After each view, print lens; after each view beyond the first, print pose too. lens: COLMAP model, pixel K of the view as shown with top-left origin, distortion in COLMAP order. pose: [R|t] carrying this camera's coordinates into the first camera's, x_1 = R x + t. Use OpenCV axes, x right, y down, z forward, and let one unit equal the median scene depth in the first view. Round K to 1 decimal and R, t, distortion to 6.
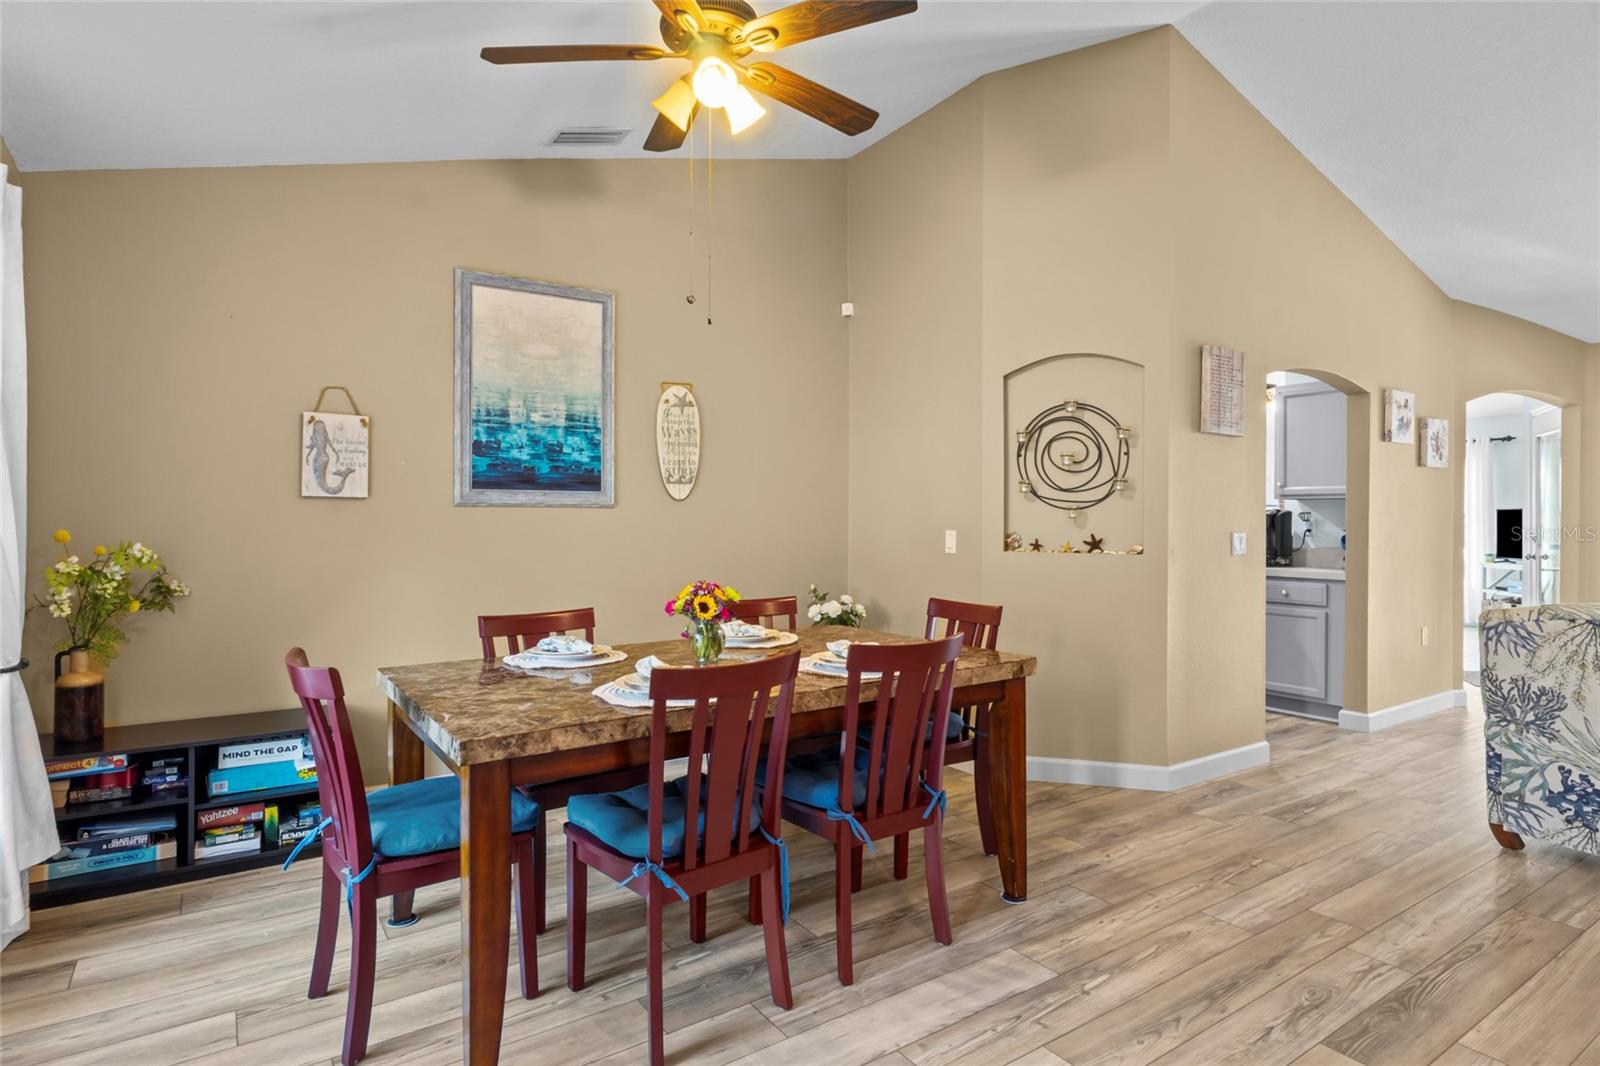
lens RADIAL K [[853.3, 0, 795.6], [0, 853.3, 518.4], [0, 0, 1]] dist [-0.002072, -0.001114]
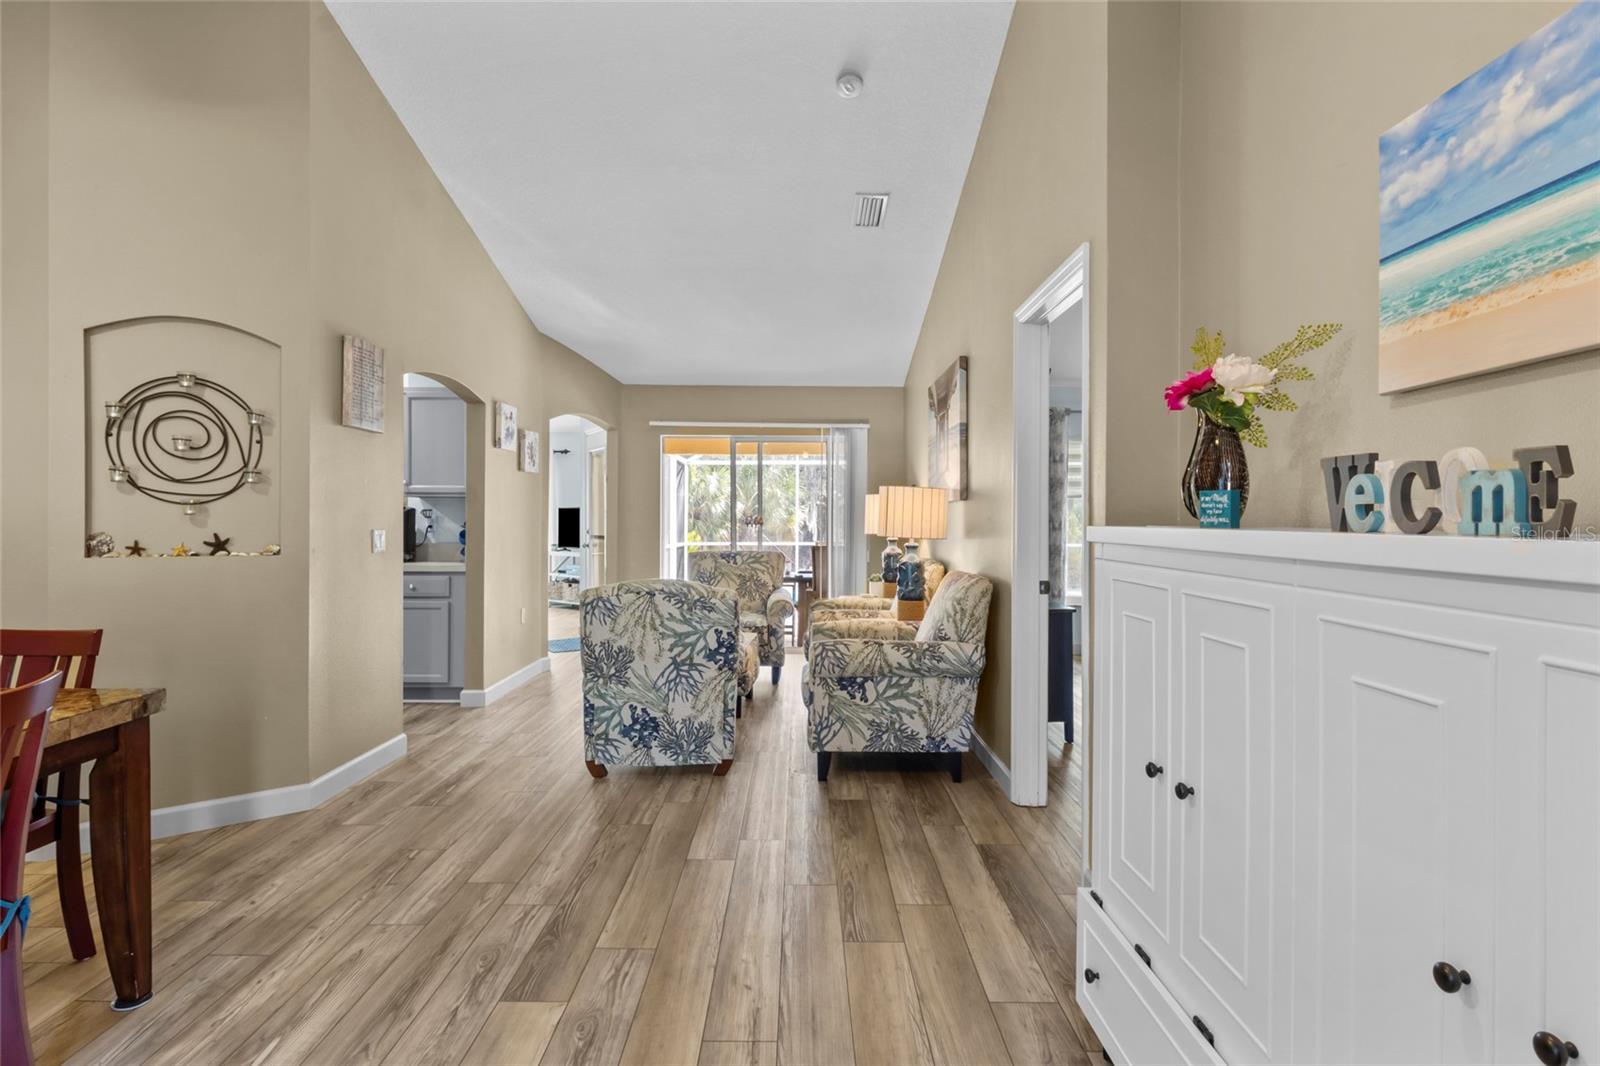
lens RADIAL K [[853.3, 0, 795.6], [0, 853.3, 518.4], [0, 0, 1]] dist [-0.002072, -0.001114]
pose [[0.559613, -0.002174, 0.828751, -0.035761], [-0.000921, 0.999994, 0.003245, 0.000054], [-0.828753, -0.002579, 0.559608, 0.045156]]
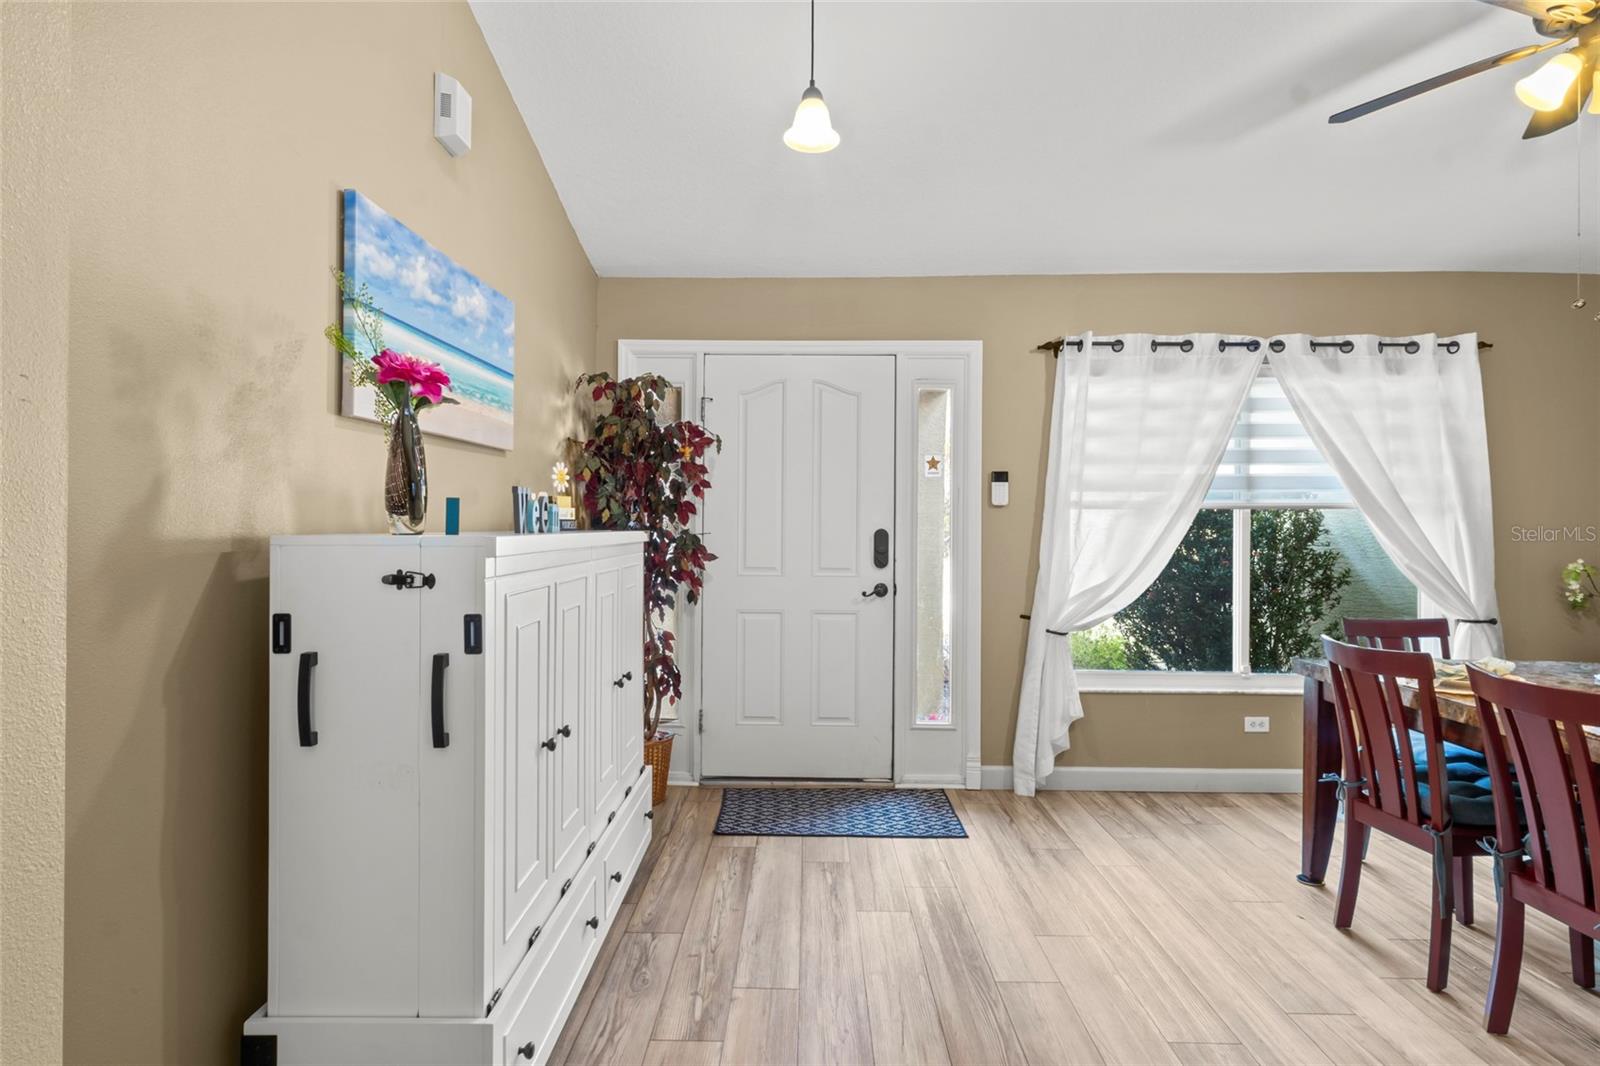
lens RADIAL K [[853.3, 0, 795.6], [0, 853.3, 518.4], [0, 0, 1]] dist [-0.002072, -0.001114]
pose [[-0.571940, -0.008074, -0.820256, 0.752181], [-0.006543, 0.999965, -0.005281, -0.005292], [0.820269, 0.002347, -0.571973, 0.537040]]
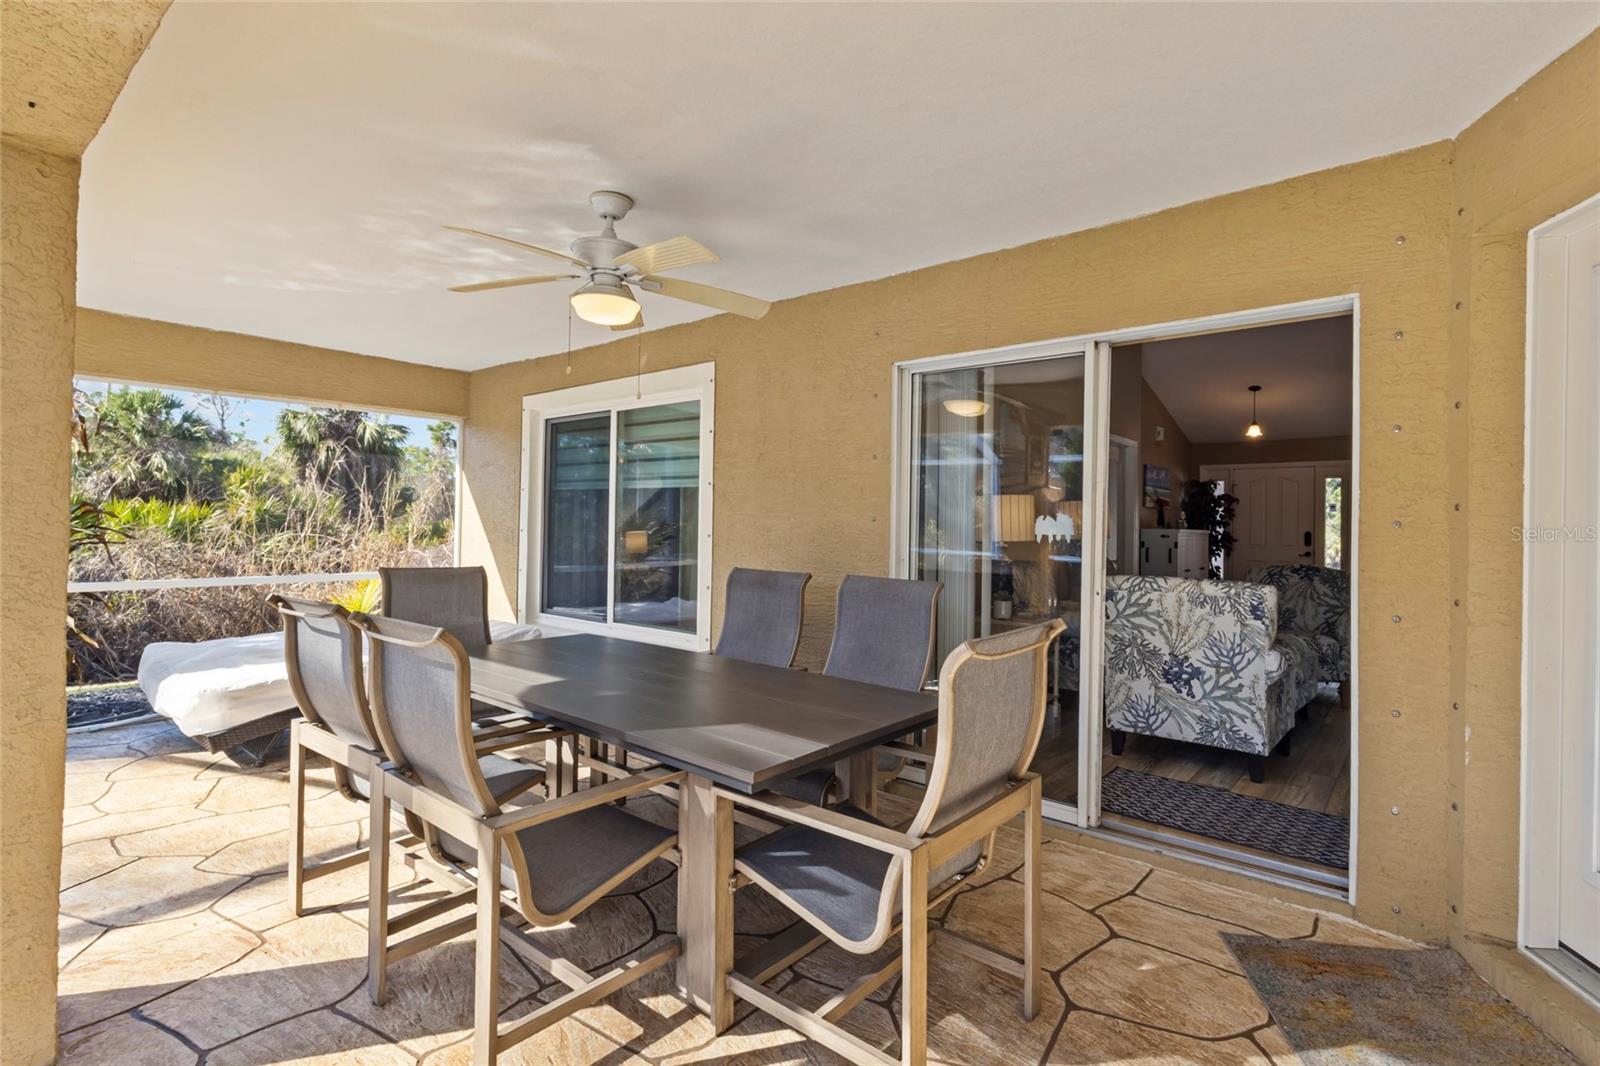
lens RADIAL K [[758.3, 0, 801.5], [0, 758.3, 522.9], [0, 0, 1]] dist [0.001980, 0.000708]
pose [[-0.959968, -0.016003, -0.279651, 2.180841], [-0.015301, 0.999872, -0.004696, 0.010361], [0.279691, -0.000229, -0.960090, 2.004036]]
